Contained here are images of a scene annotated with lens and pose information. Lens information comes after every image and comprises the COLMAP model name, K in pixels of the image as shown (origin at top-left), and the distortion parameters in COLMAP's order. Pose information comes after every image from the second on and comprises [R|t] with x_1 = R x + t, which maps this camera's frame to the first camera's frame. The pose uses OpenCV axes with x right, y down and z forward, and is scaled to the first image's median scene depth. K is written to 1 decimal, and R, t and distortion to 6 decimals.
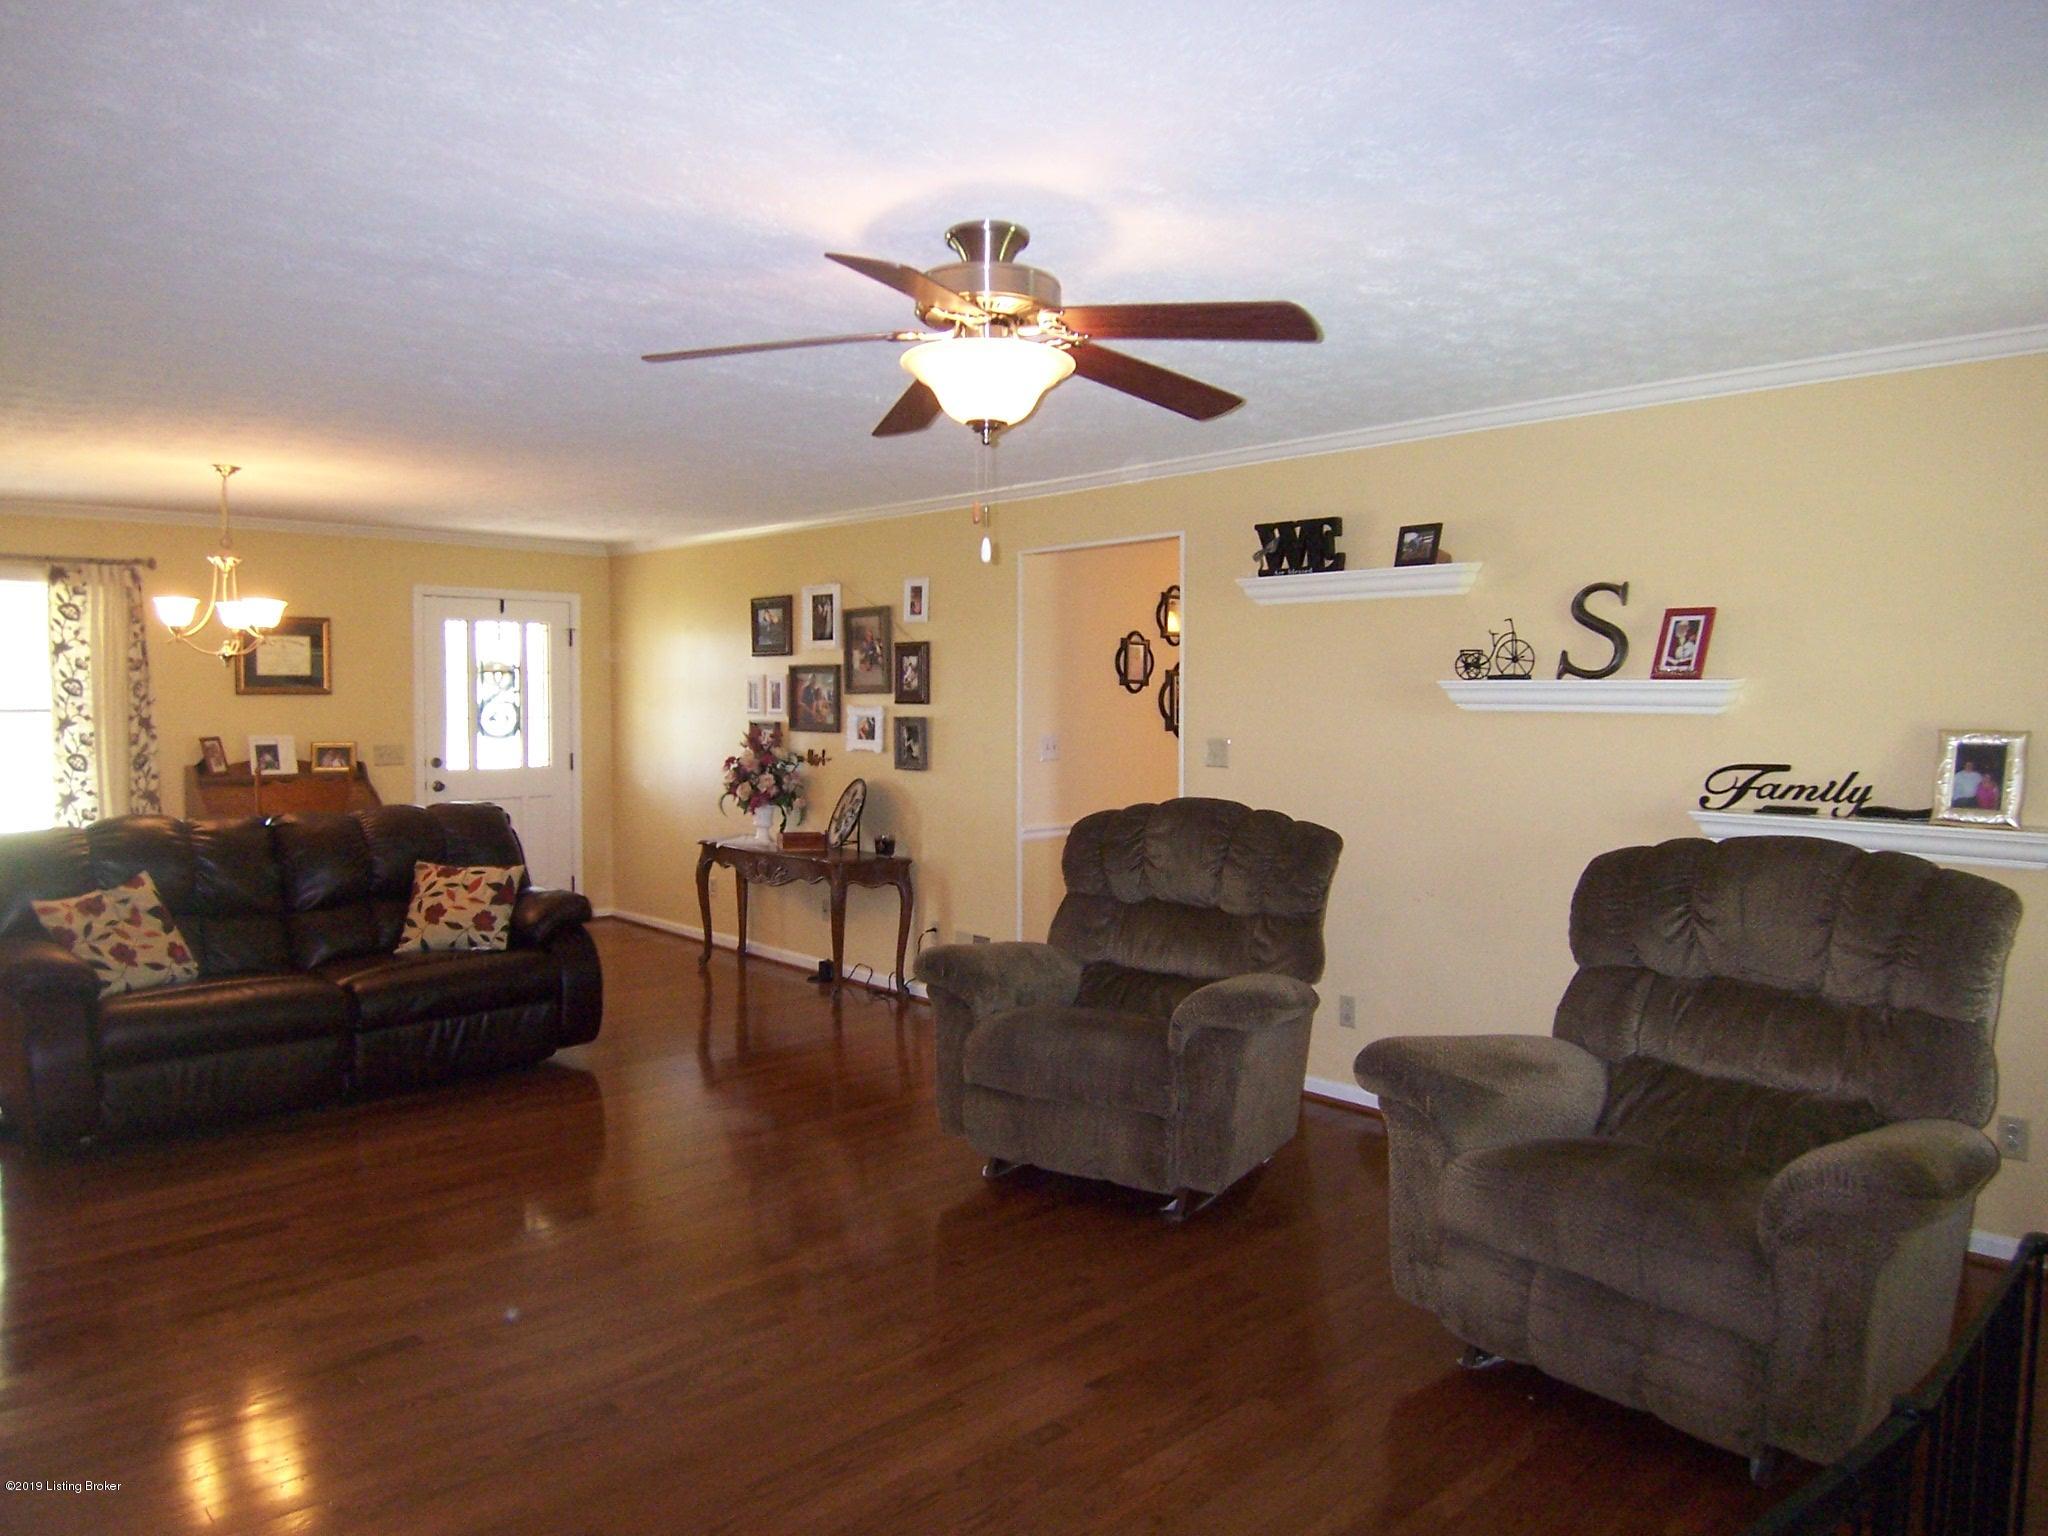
lens RADIAL K [[1392.5, 0, 1024.0], [0, 1392.5, 768.0], [0, 0, 1]] dist [0.047477, -0.001046]
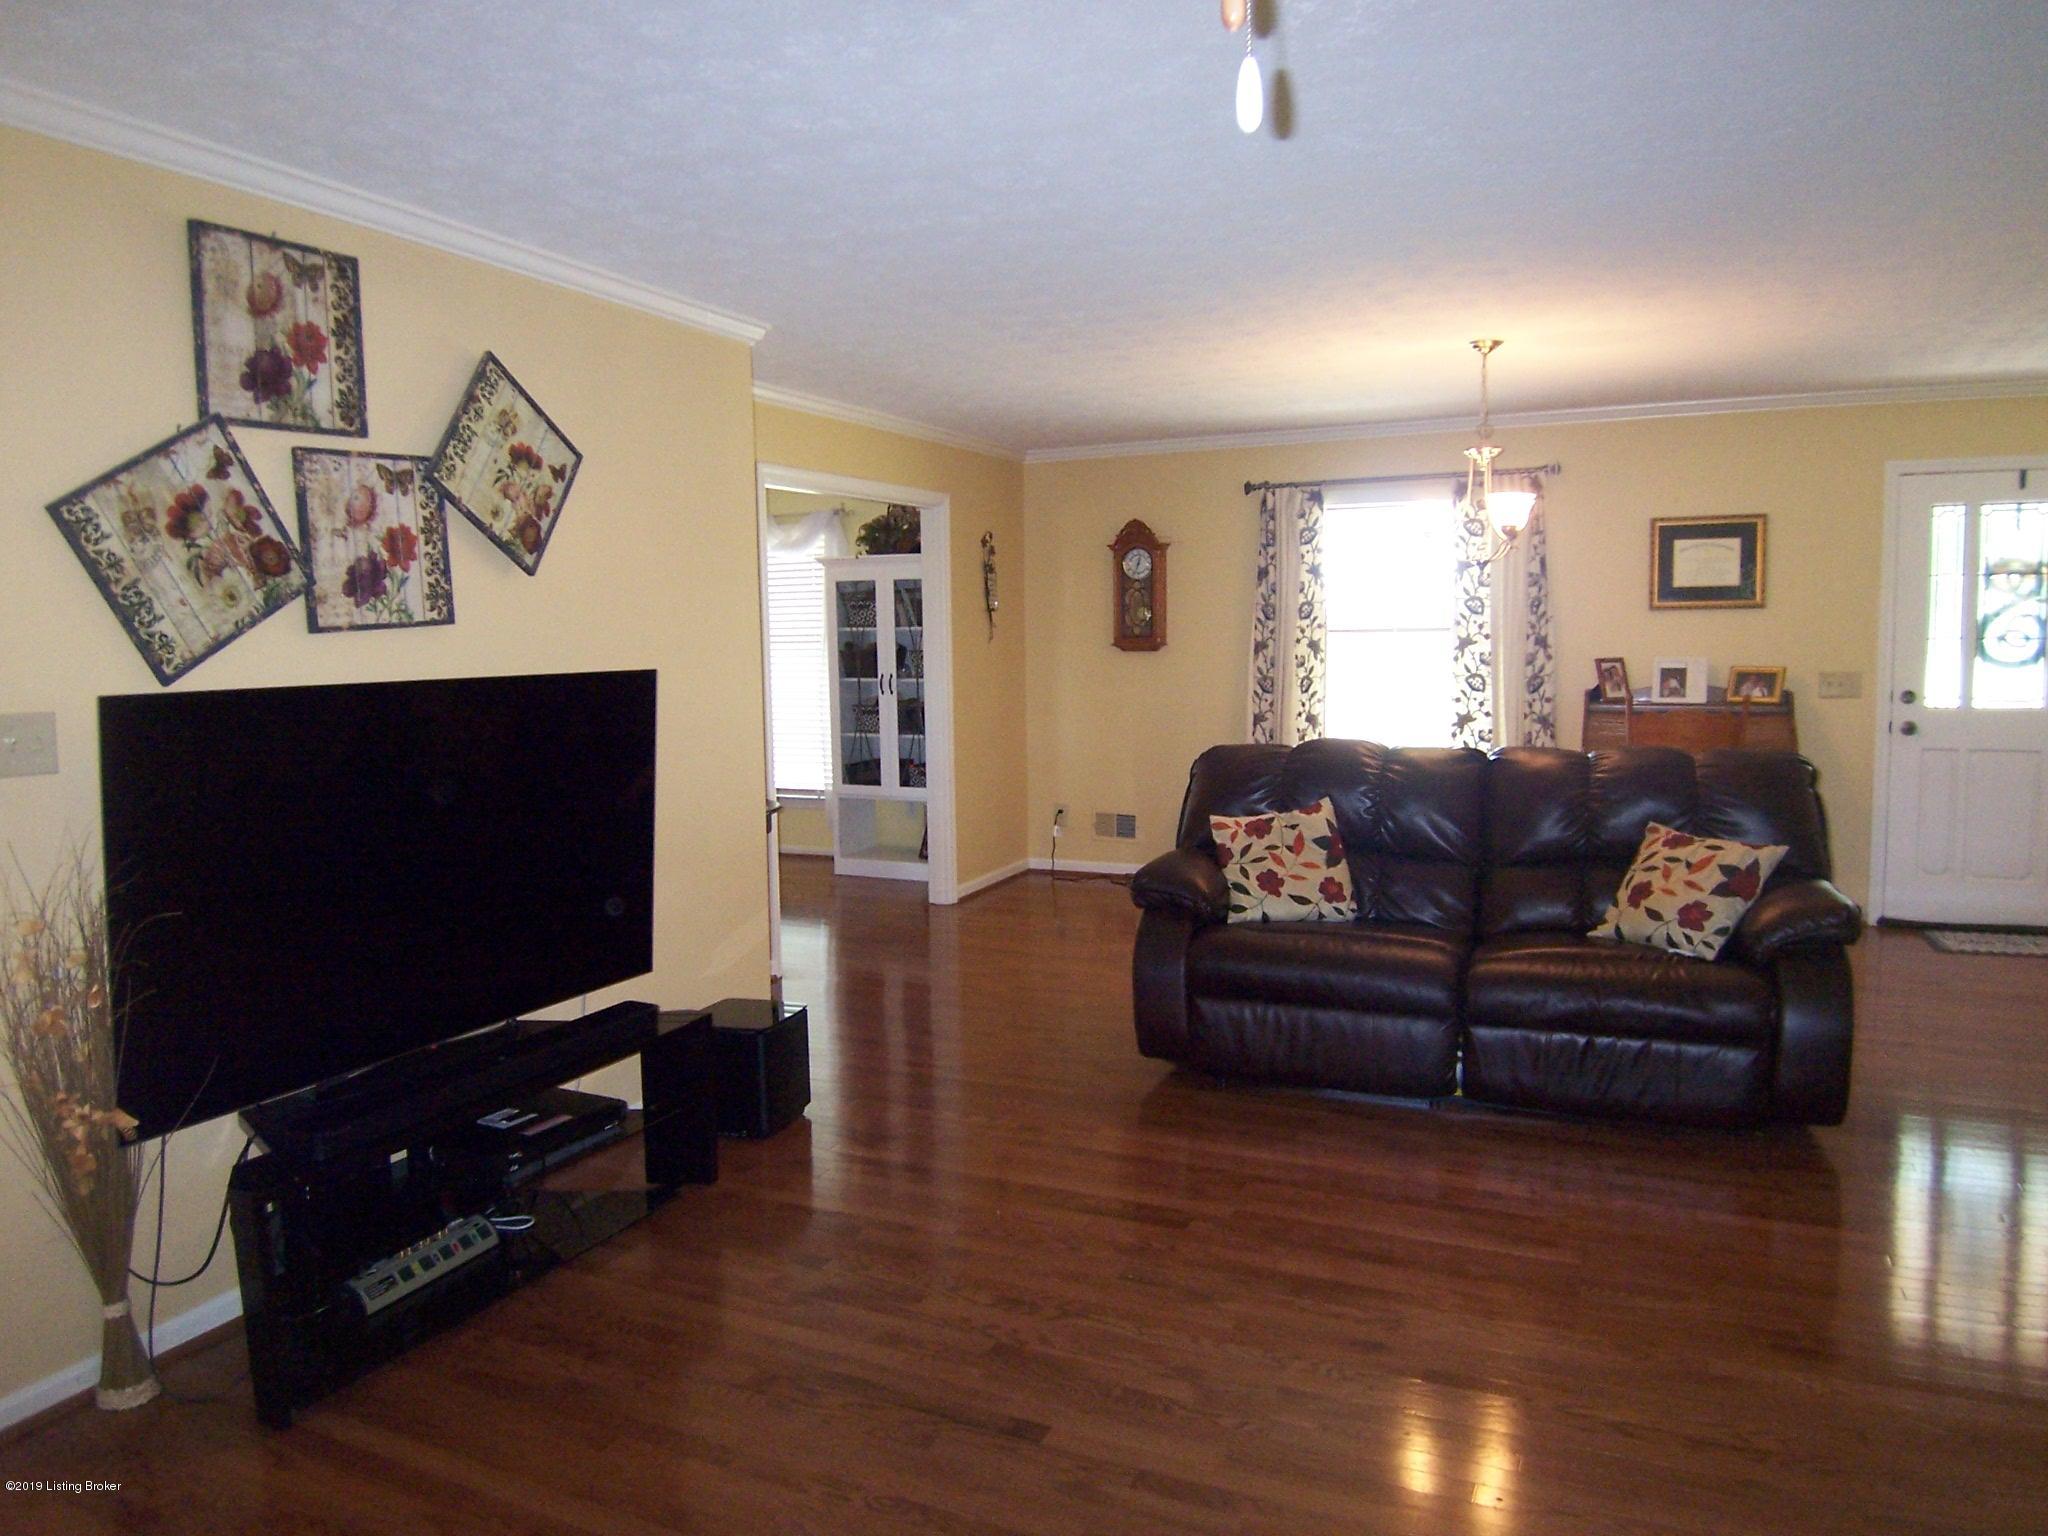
lens RADIAL K [[1410.1, 0, 1024.0], [0, 1410.1, 768.0], [0, 0, 1]] dist [-0.039375, -0.004499]
pose [[0.367432, 0.081444, -0.926477, 0.122989], [-0.033429, 0.996671, 0.074357, -0.006580], [0.929449, 0.003650, 0.368932, 0.355974]]
